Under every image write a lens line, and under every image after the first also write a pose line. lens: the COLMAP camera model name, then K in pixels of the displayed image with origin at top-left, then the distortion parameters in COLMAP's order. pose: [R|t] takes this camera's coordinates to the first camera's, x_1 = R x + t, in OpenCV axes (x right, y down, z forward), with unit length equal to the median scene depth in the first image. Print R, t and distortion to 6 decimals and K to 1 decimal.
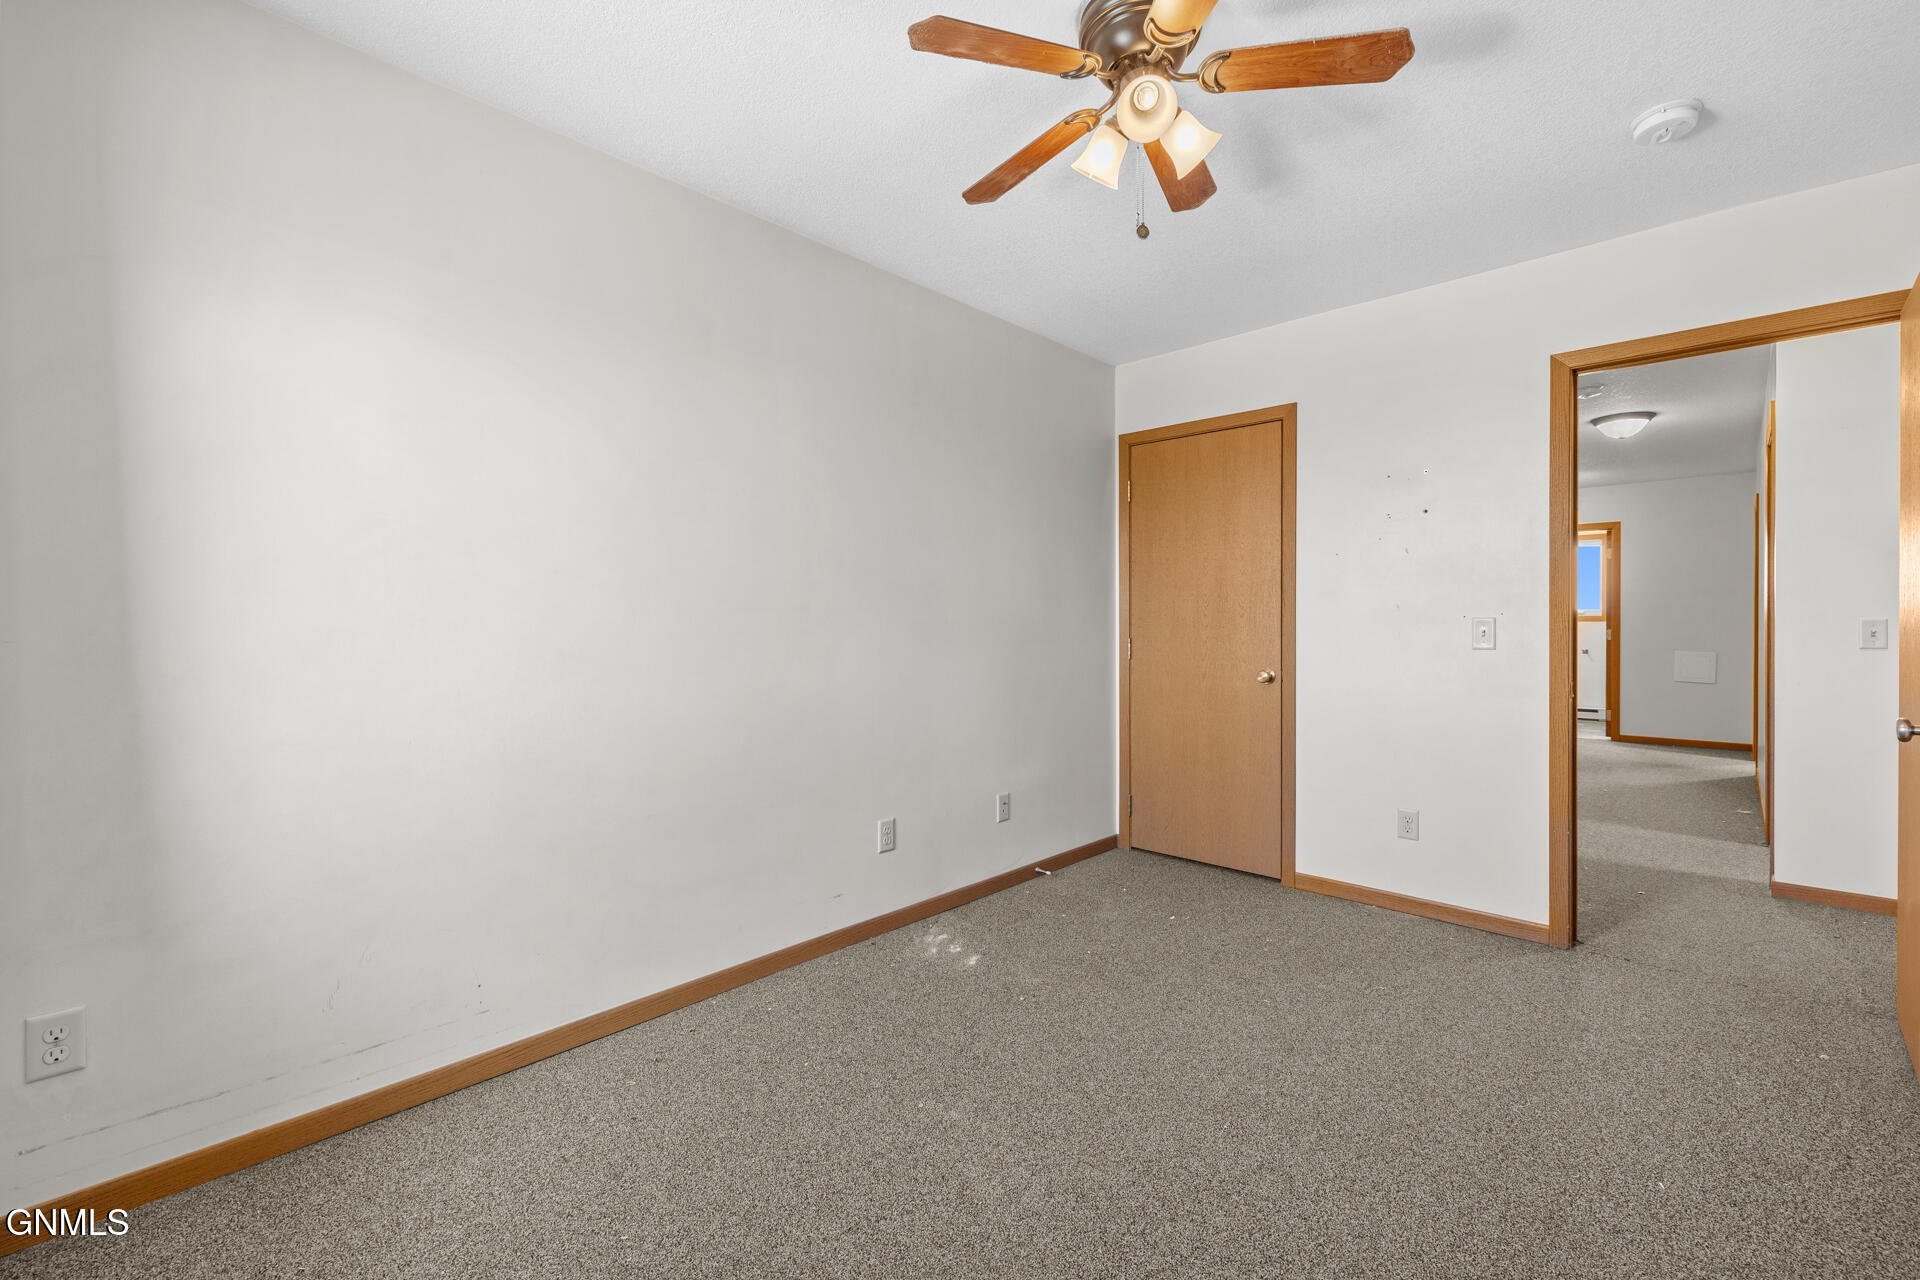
lens RADIAL K [[815.3, 0, 956.7], [0, 815.3, 632.7], [0, 0, 1]] dist [0.000546, 0.000057]
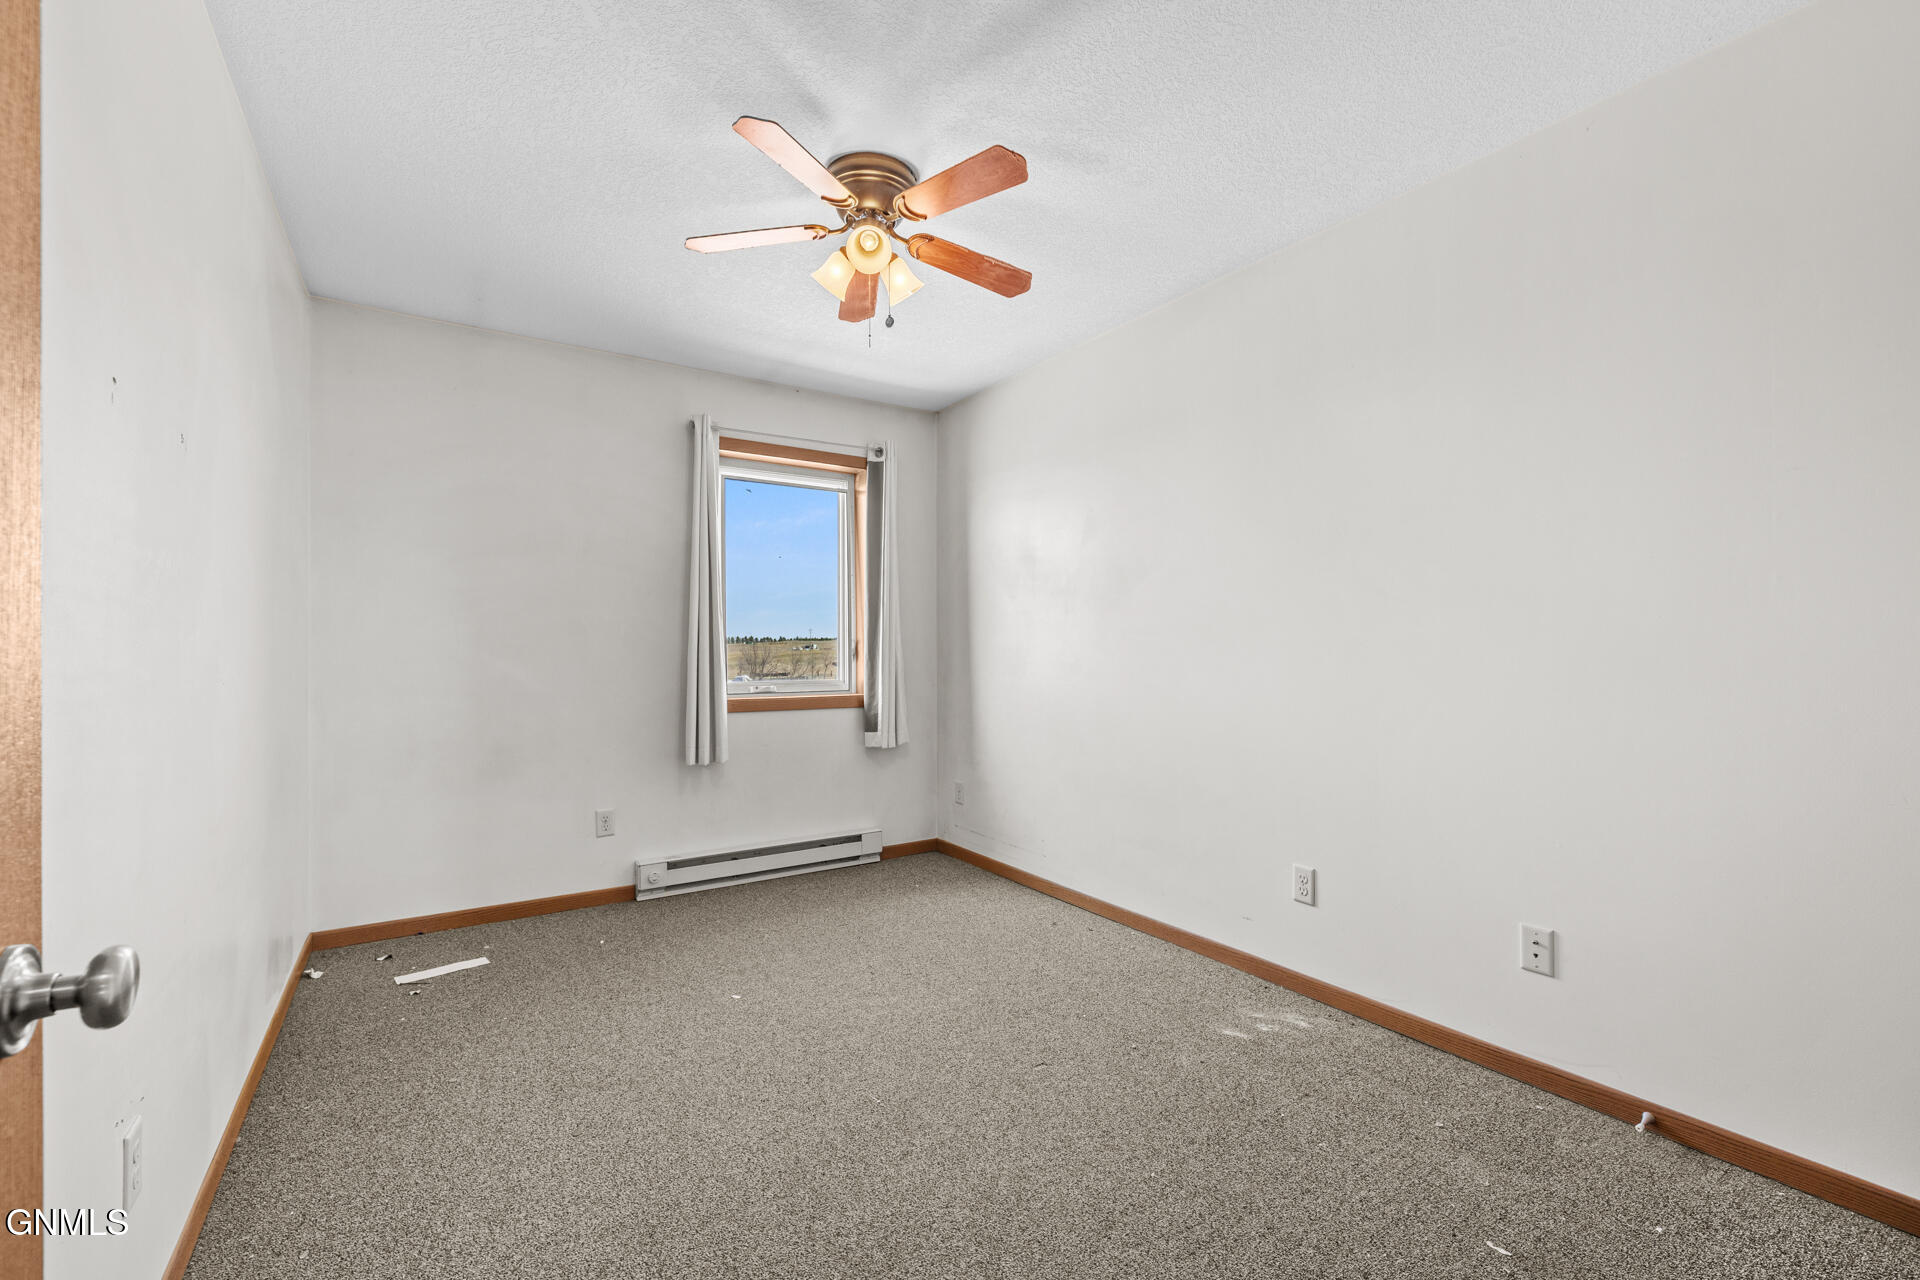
lens RADIAL K [[815.3, 0, 956.7], [0, 815.3, 632.7], [0, 0, 1]] dist [0.000546, 0.000057]
pose [[-0.227423, -0.005809, -0.973779, 0.896941], [0.000112, 0.999982, -0.005991, -0.022348], [0.973796, -0.001471, -0.227418, 0.865299]]
